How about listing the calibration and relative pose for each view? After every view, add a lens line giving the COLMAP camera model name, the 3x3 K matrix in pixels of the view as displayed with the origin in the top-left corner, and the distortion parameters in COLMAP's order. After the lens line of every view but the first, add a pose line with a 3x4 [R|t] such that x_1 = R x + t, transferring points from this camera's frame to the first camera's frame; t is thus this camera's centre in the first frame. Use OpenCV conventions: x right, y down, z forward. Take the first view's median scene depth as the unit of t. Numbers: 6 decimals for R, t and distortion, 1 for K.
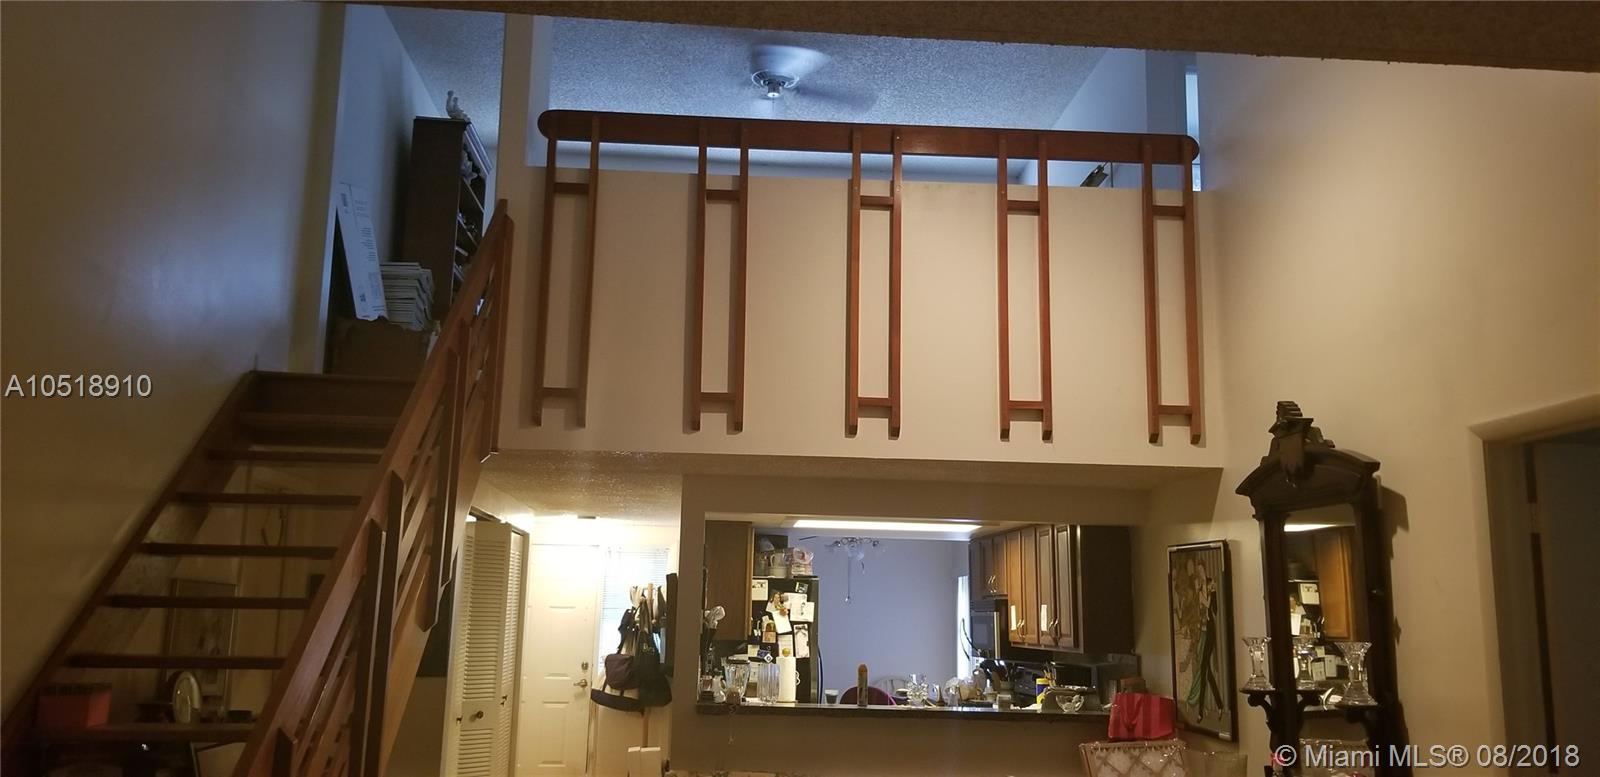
lens RADIAL K [[1257.5, 0, 790.6], [0, 1257.5, 375.1], [0, 0, 1]] dist [0.088144, -0.150595]
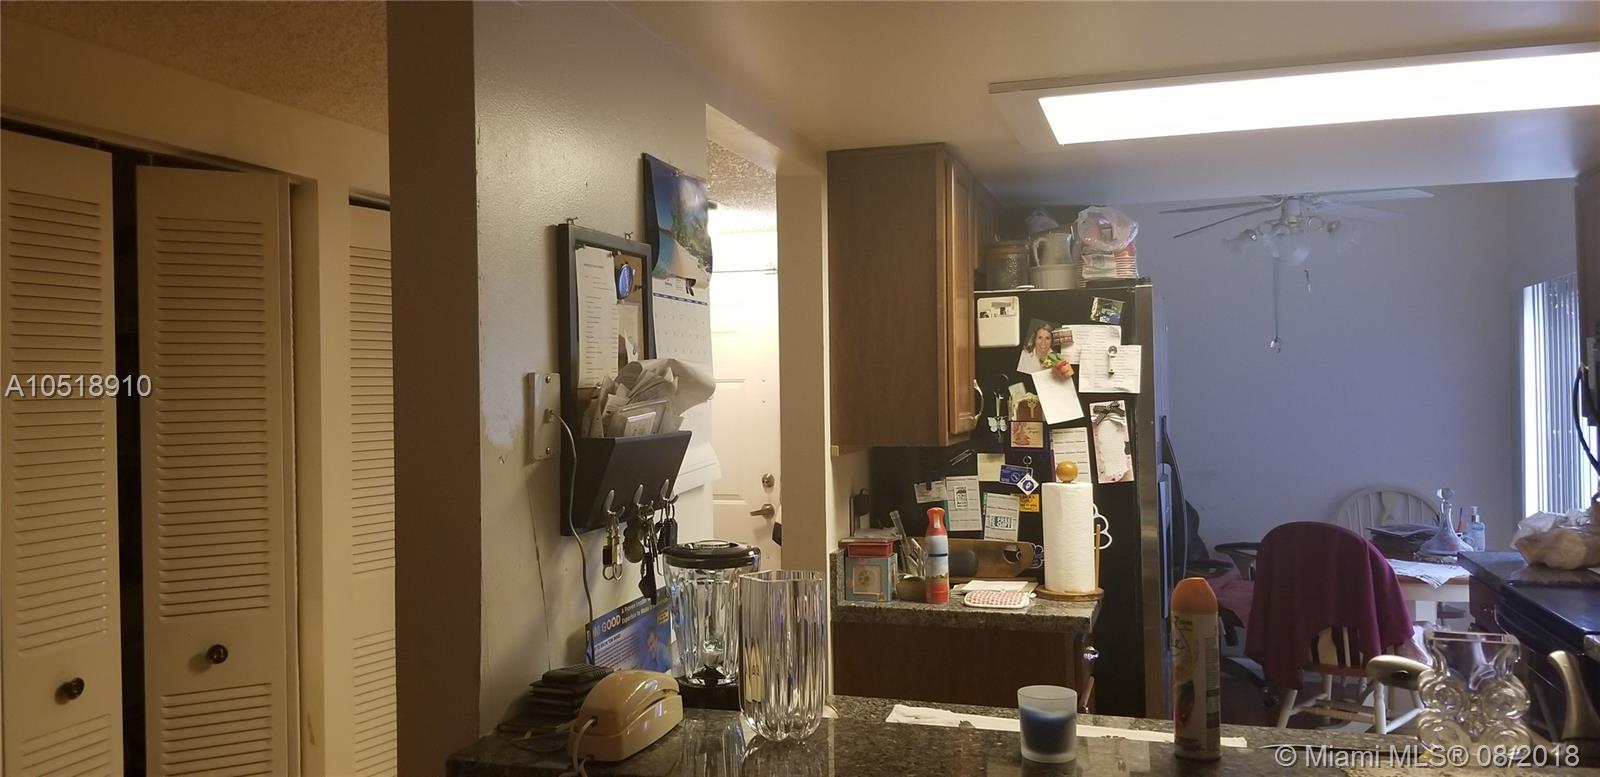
lens RADIAL K [[1257.5, 0, 785.1], [0, 1257.5, 380.3], [0, 0, 1]] dist [0.088144, -0.150595]
pose [[0.933264, -0.040224, -0.356932, 0.072795], [0.103977, 0.981418, 0.161266, 0.153179], [0.343813, -0.187616, 0.920105, 0.788726]]
